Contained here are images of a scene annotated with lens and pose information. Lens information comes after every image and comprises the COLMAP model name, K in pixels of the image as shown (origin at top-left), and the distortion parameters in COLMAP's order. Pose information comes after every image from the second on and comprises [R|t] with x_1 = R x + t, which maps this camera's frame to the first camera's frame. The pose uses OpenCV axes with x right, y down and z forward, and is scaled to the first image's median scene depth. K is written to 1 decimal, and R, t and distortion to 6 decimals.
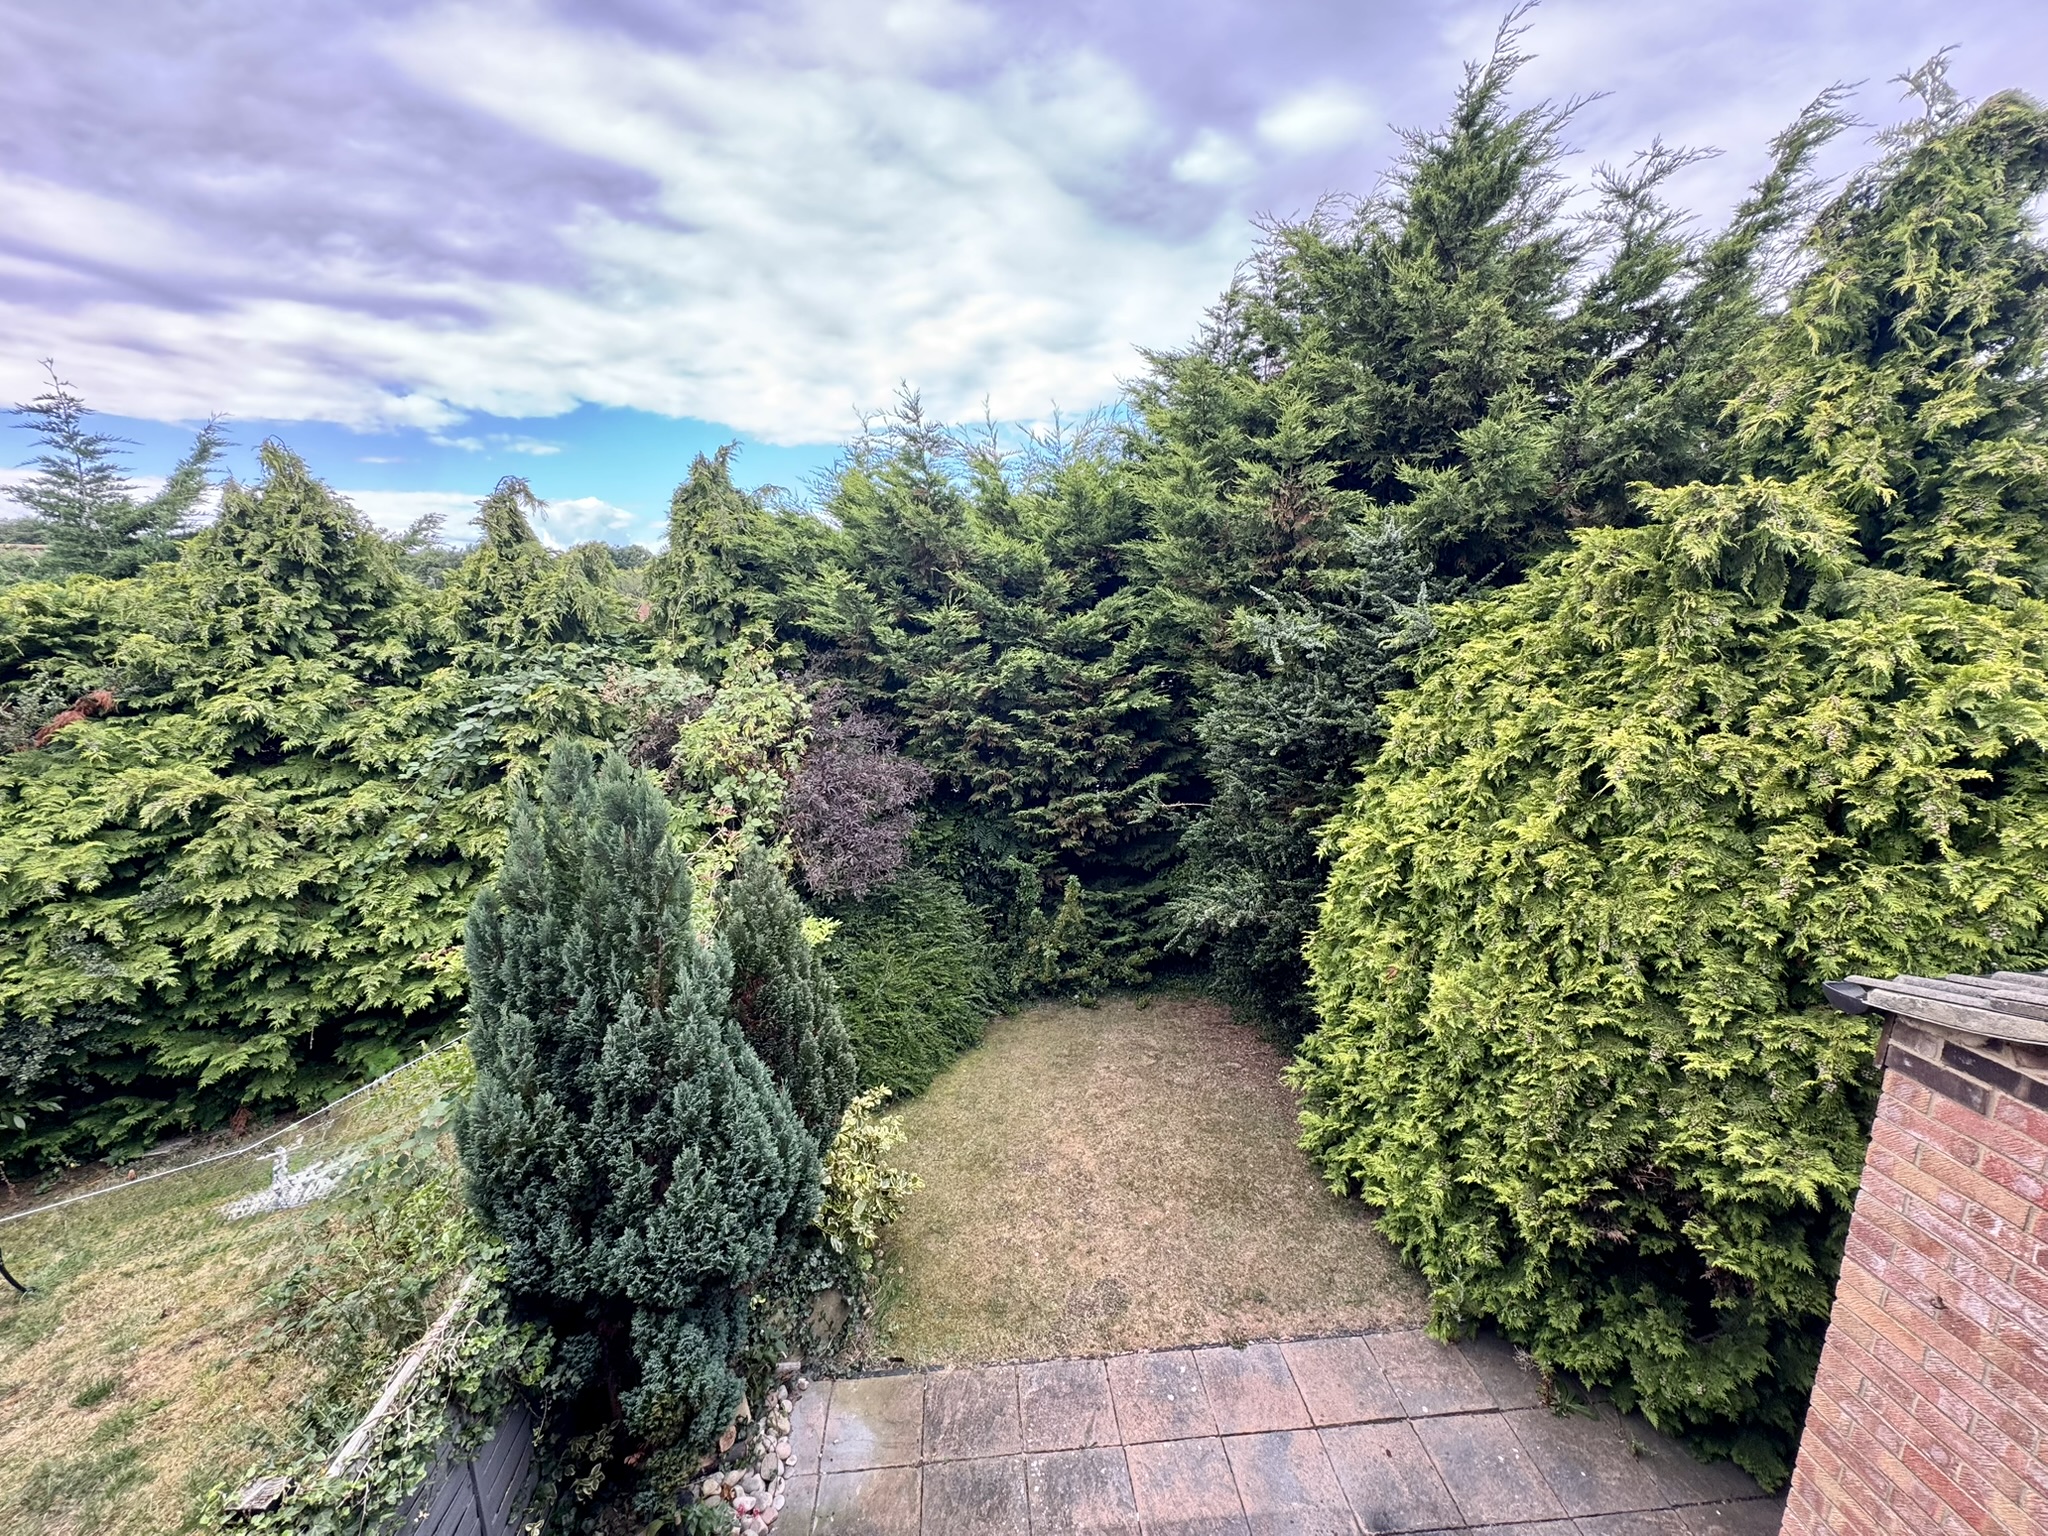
lens RADIAL K [[839.8, 0, 1018.1], [0, 839.8, 762.8], [0, 0, 1]] dist [-0.003224, -0.000253]
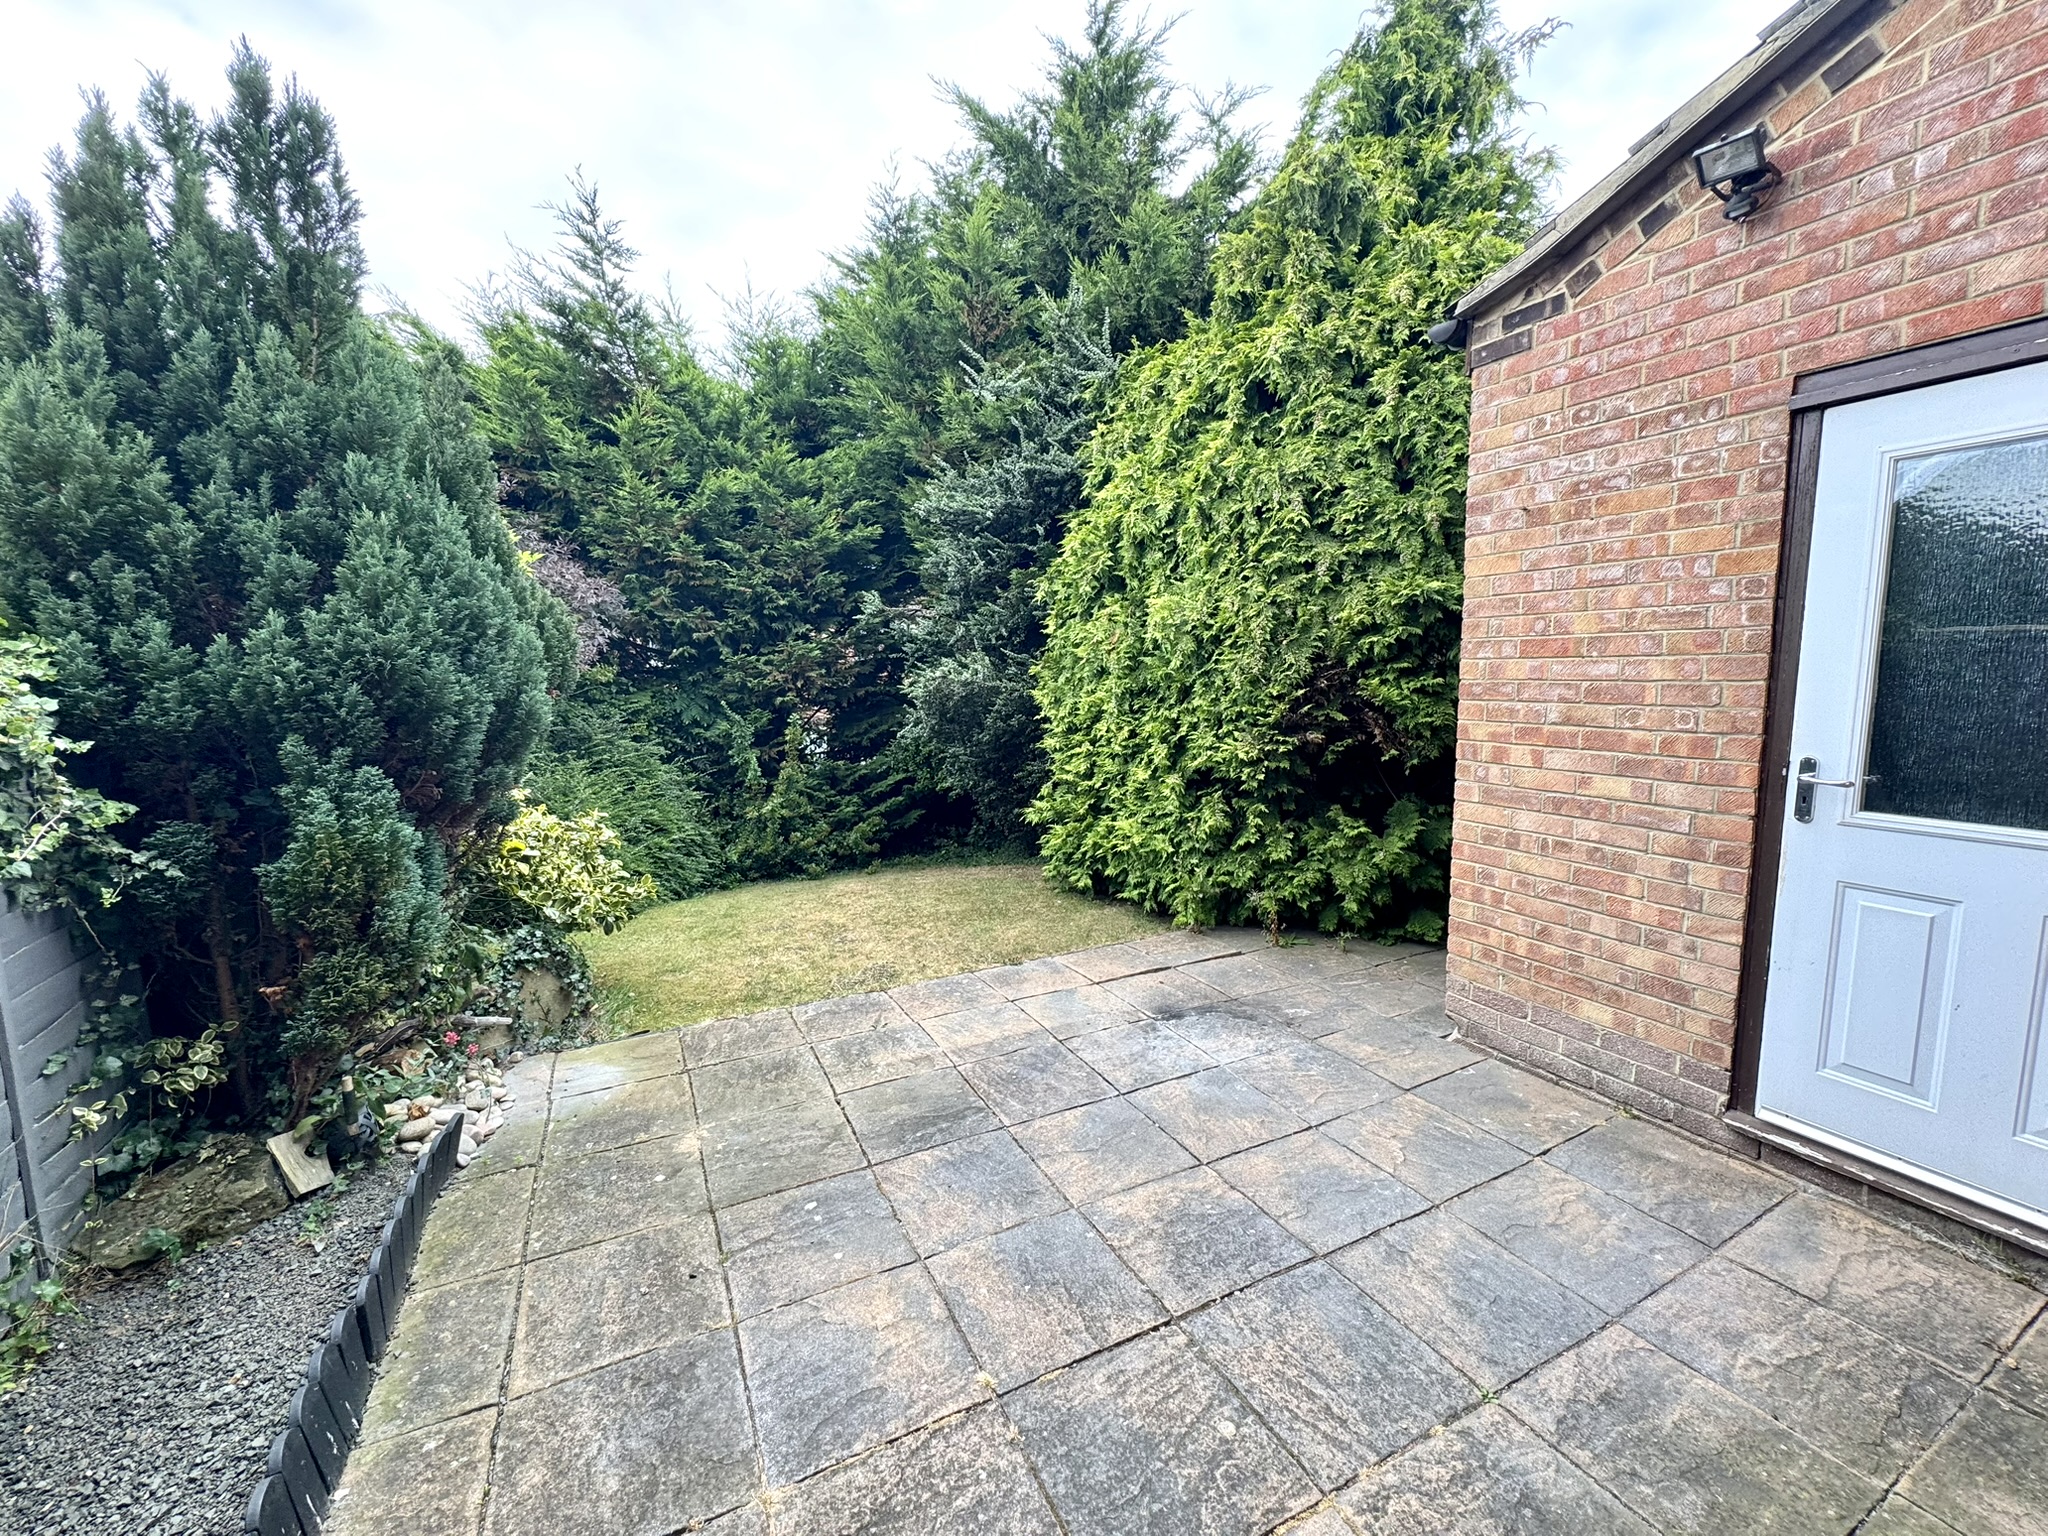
lens RADIAL K [[839.8, 0, 1036.6], [0, 839.8, 771.4], [0, 0, 1]] dist [-0.003224, -0.000253]
pose [[0.923578, -0.046228, 0.380613, -0.084962], [0.084547, 0.992824, -0.084571, 0.560313], [-0.373972, 0.110287, 0.920859, 0.043833]]
